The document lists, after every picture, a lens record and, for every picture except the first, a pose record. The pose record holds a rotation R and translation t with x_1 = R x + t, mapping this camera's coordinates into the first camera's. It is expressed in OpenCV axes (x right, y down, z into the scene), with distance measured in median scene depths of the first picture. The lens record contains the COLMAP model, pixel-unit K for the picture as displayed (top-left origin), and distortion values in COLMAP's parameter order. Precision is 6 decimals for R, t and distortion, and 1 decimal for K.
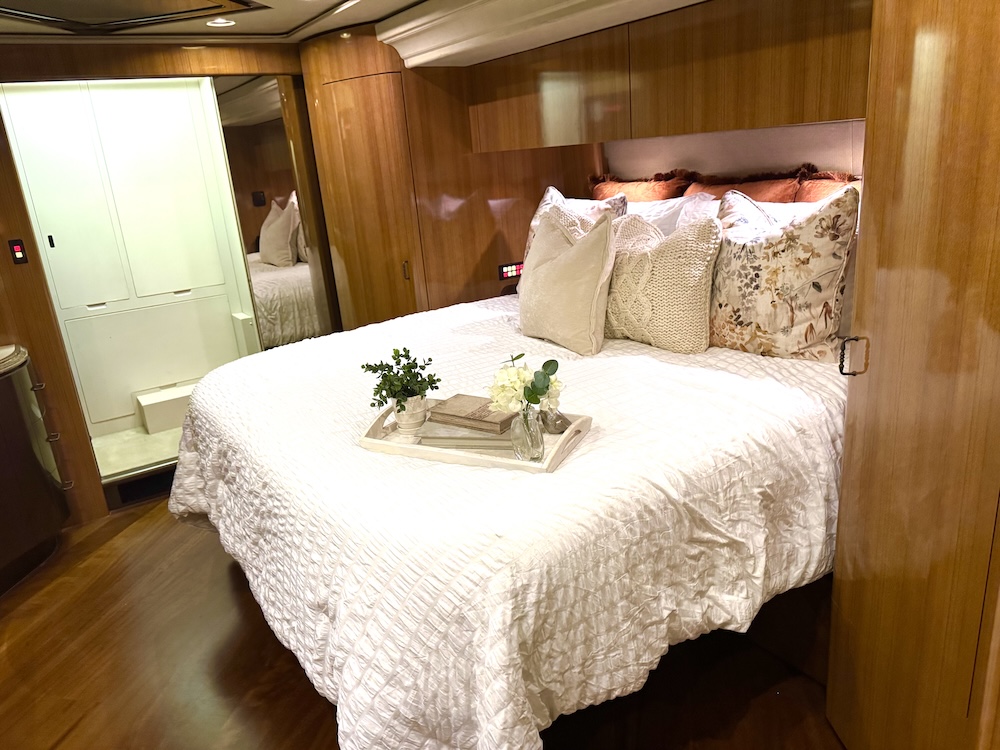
lens RADIAL K [[701.5, 0, 500.3], [0, 701.5, 377.5], [0, 0, 1]] dist [0.045536, -0.063587]
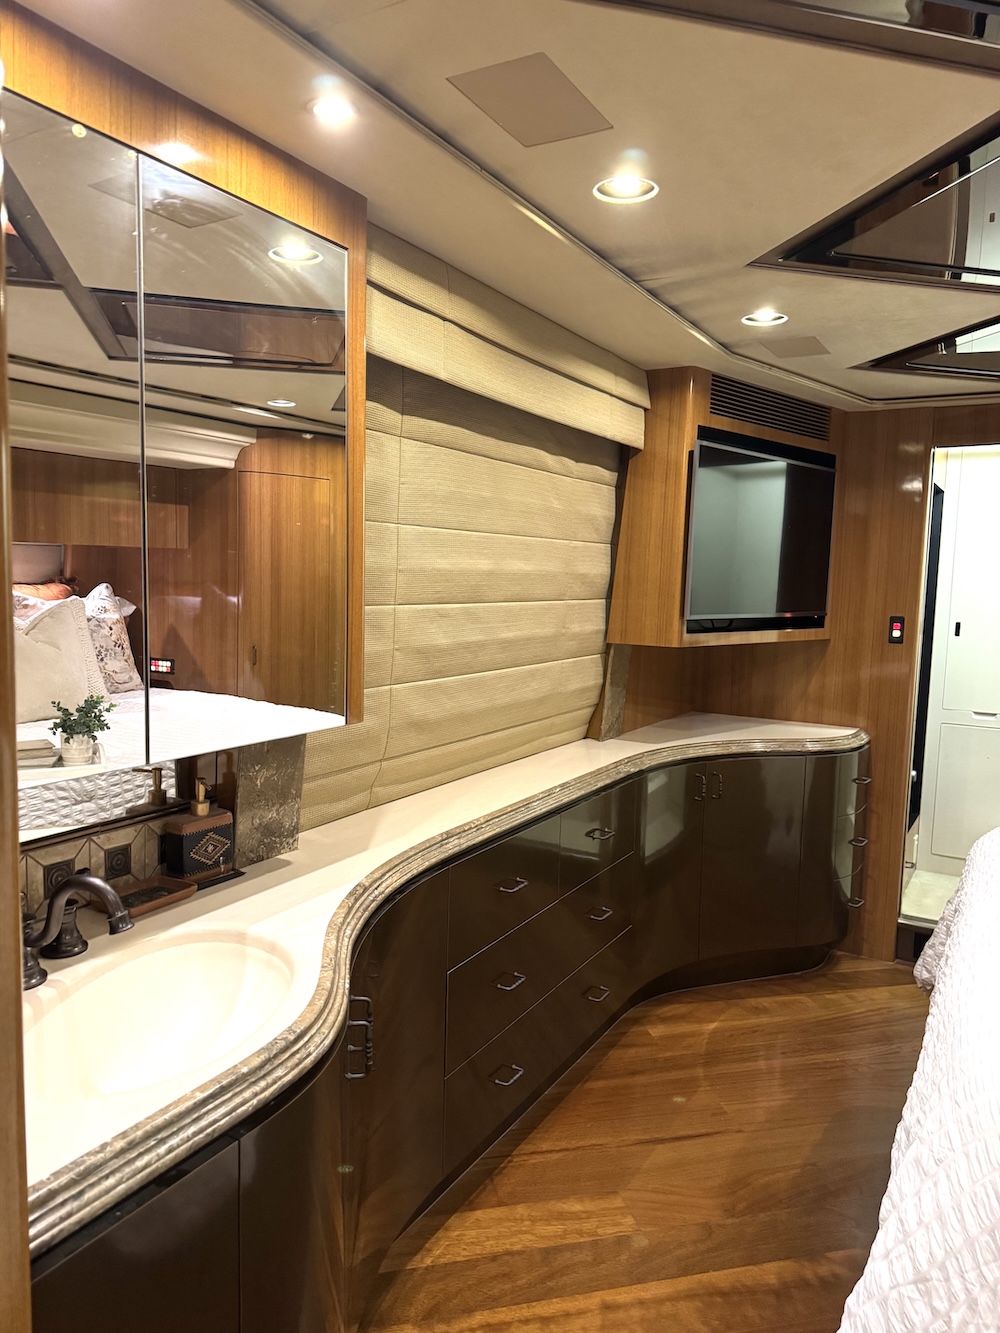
lens RADIAL K [[935.1, 0, 496.4], [0, 935.1, 672.3], [0, 0, 1]] dist [0.045536, -0.063587]
pose [[0.428637, 0.180087, -0.885347, 0.190881], [-0.327897, 0.944127, 0.033294, -0.003994], [0.841875, 0.276031, 0.463737, 0.058112]]
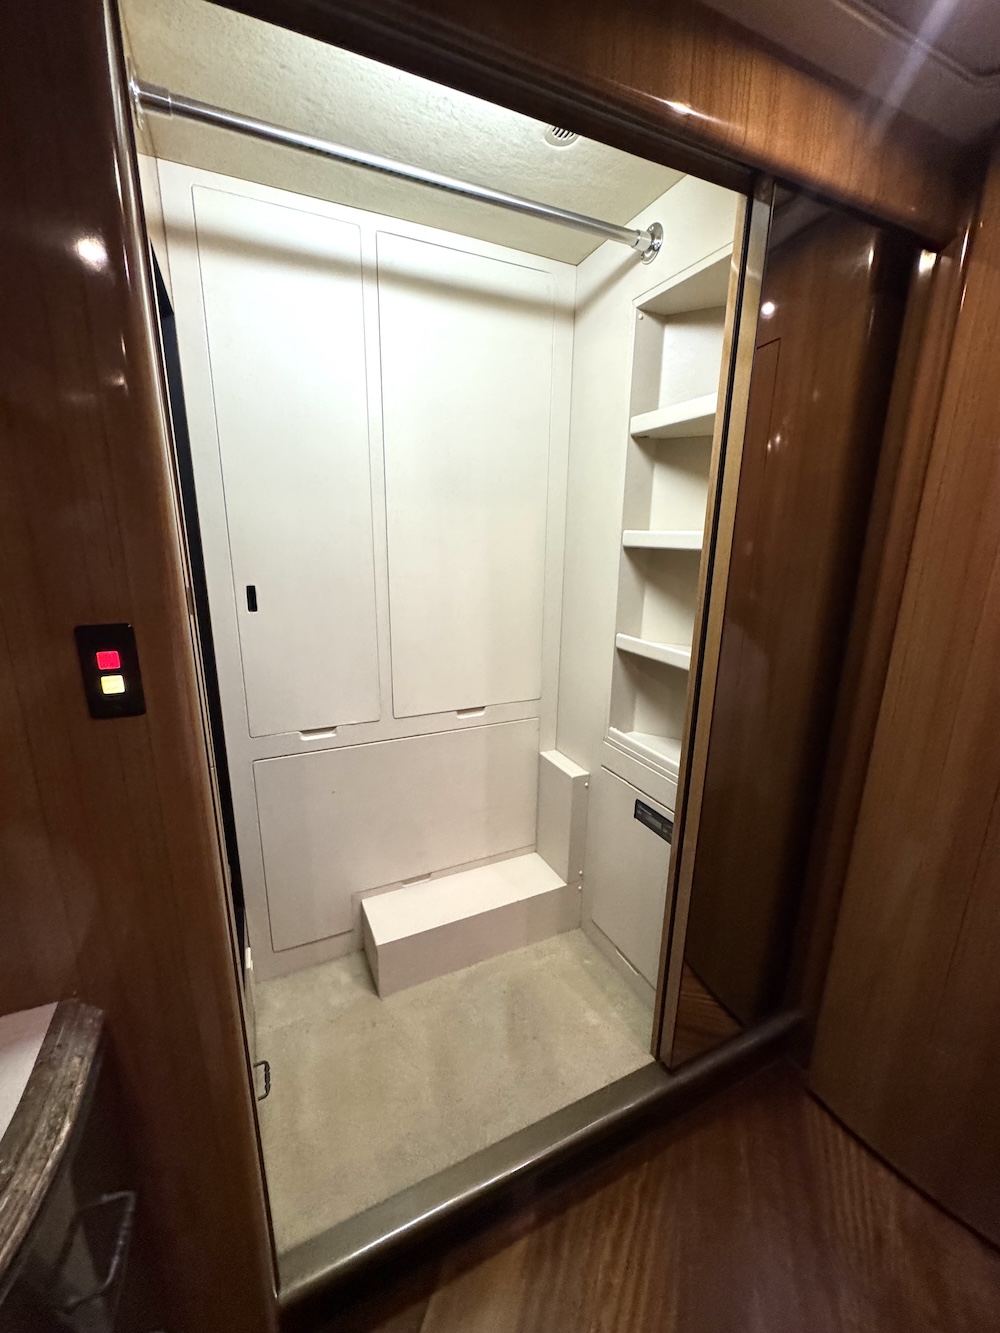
lens RADIAL K [[527.9, 0, 492.8], [0, 527.9, 663.7], [0, 0, 1]] dist [-0.002276, -0.000224]
pose [[0.983652, 0.122369, -0.132119, -0.647014], [-0.129122, 0.990662, -0.043787, -0.234733], [0.125527, 0.060130, 0.990266, 1.025107]]
